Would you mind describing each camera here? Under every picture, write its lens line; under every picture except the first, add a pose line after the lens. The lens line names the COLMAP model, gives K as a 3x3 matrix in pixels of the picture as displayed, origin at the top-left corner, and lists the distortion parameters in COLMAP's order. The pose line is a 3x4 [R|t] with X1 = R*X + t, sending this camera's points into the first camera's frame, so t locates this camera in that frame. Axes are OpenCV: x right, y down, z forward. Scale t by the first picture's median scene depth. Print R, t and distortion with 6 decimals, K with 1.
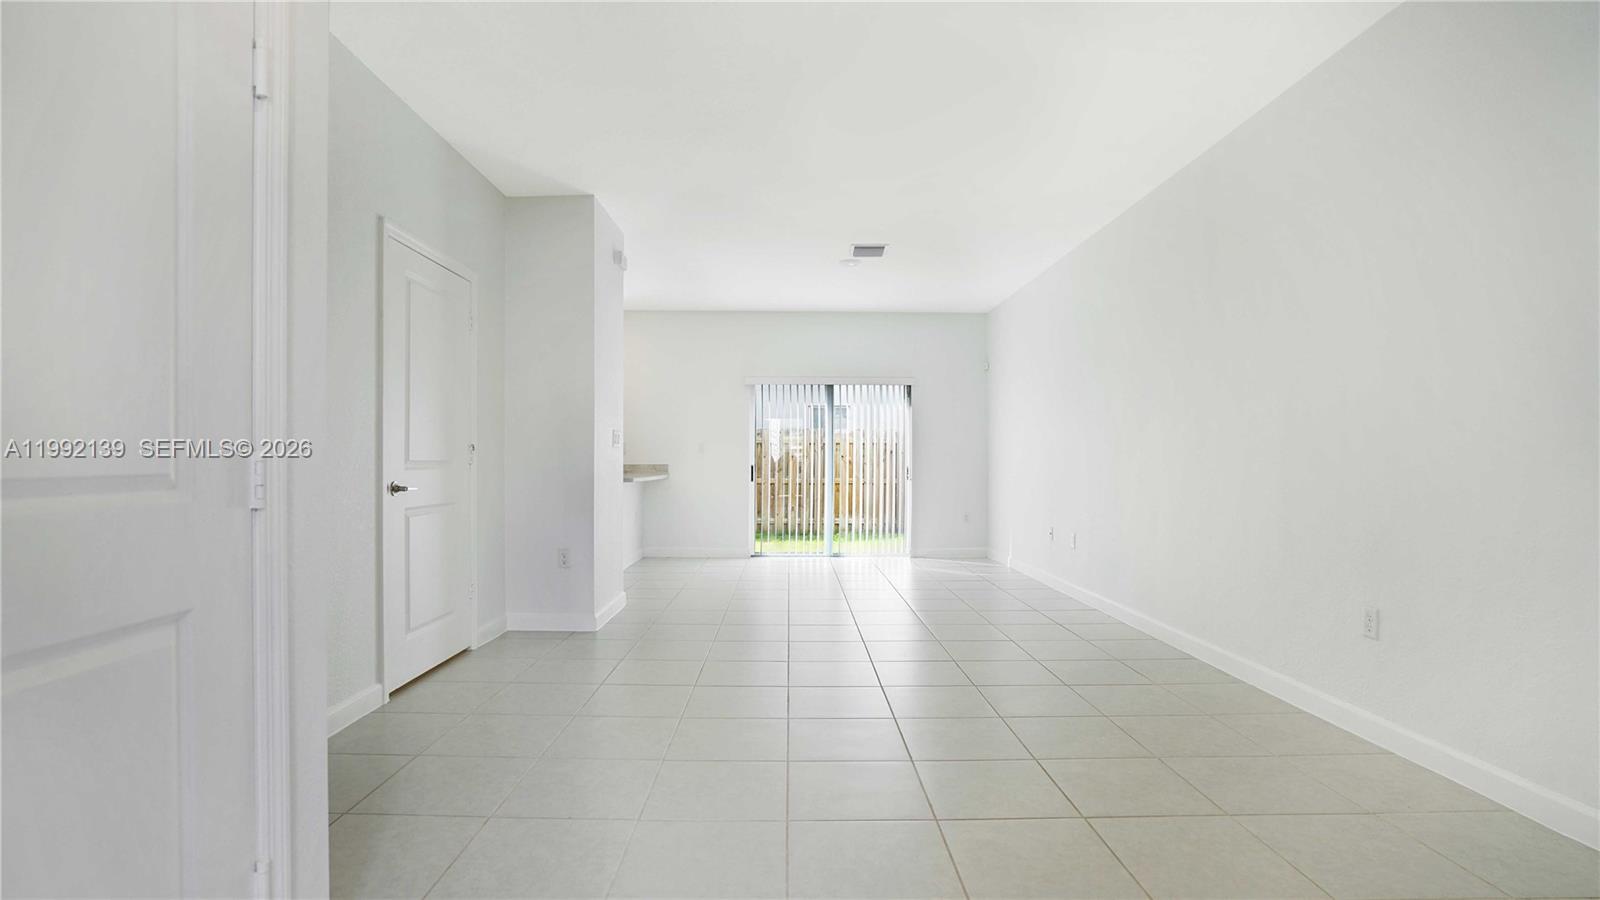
lens RADIAL K [[746.2, 0, 788.4], [0, 746.2, 459.8], [0, 0, 1]] dist [-0.057283, 0.026356]
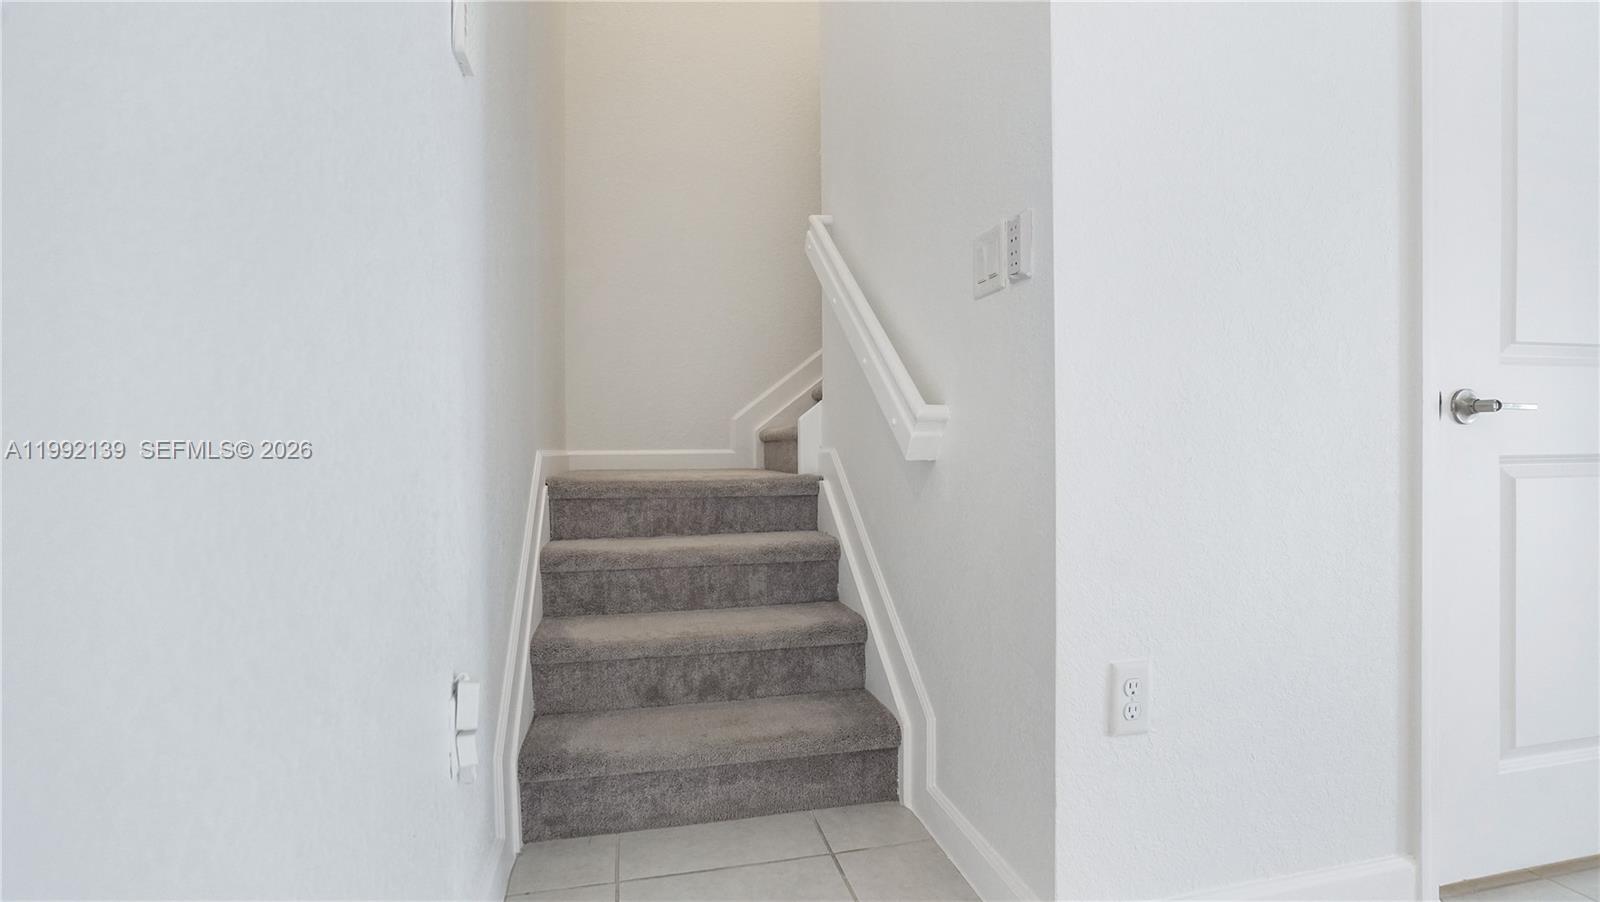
lens RADIAL K [[746.2, 0, 788.4], [0, 746.2, 460.8], [0, 0, 1]] dist [-0.057283, 0.026356]
pose [[0.238216, 0.009233, -0.971168, -0.089991], [0.012316, 0.999846, 0.012527, 0.024073], [0.971134, -0.014945, 0.238066, 0.210072]]
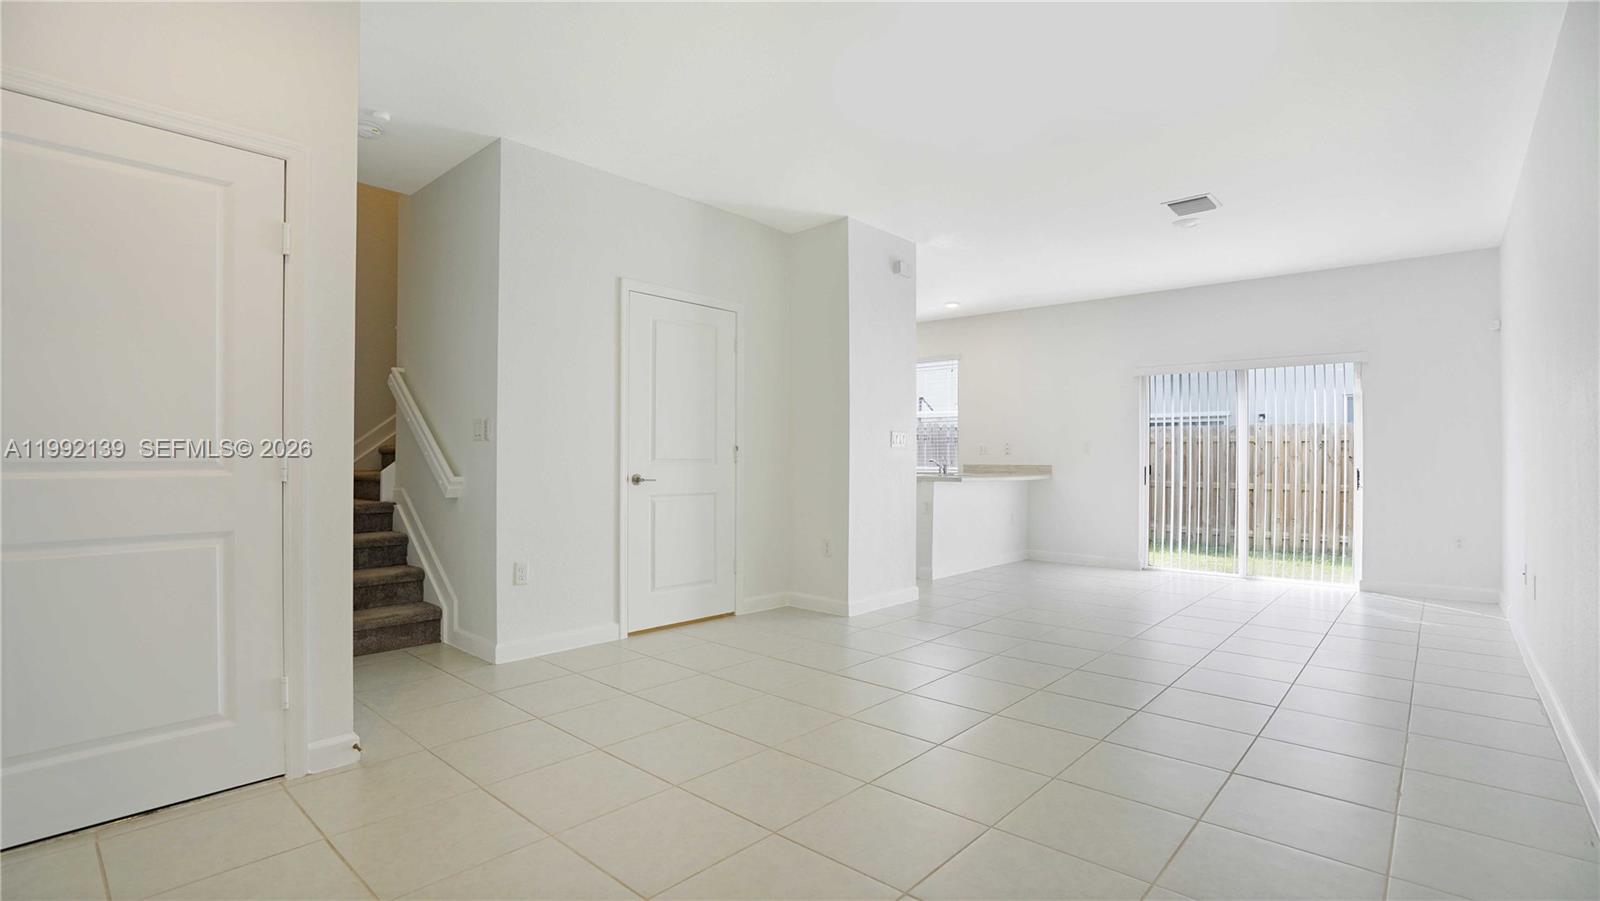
lens RADIAL K [[746.2, 0, 788.4], [0, 746.2, 460.3], [0, 0, 1]] dist [-0.057283, 0.026356]
pose [[0.753035, -0.000978, -0.657979, 0.221123], [-0.000598, 0.999997, -0.002171, 0.002825], [0.657980, 0.002029, 0.753033, 0.067485]]
